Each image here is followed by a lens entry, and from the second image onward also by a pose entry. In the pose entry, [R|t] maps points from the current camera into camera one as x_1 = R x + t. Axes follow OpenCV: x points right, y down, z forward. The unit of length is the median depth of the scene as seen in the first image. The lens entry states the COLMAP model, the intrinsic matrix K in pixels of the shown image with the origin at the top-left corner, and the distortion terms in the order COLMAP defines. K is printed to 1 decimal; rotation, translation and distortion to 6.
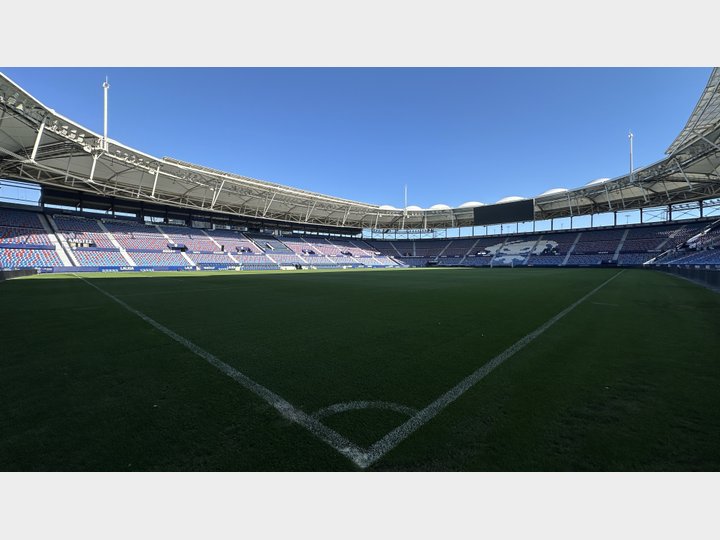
lens RADIAL K [[288.5, 0, 359.0], [0, 288.5, 270.0], [0, 0, 1]] dist [0.000117, -0.000072]
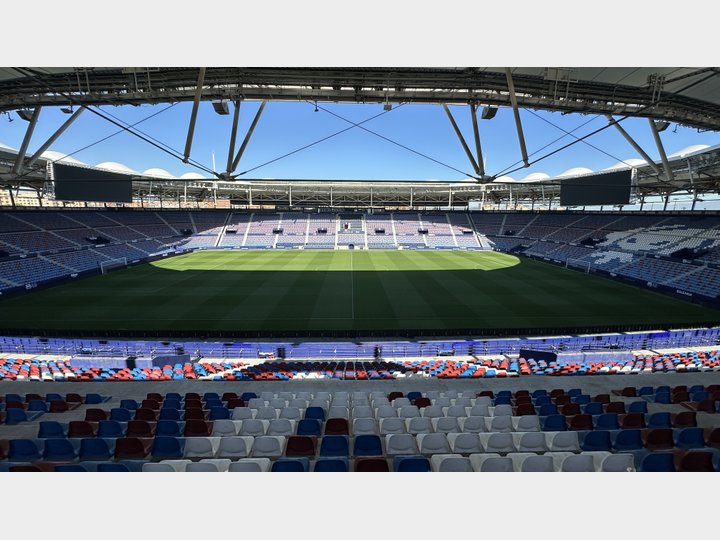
lens RADIAL K [[288.5, 0, 361.4], [0, 288.5, 268.0], [0, 0, 1]] dist [0.000117, -0.000072]
pose [[0.713394, 0.151462, -0.684199, 0.559019], [-0.024588, 0.981172, 0.191567, -0.129893], [0.700332, -0.119840, 0.703686, 0.118426]]
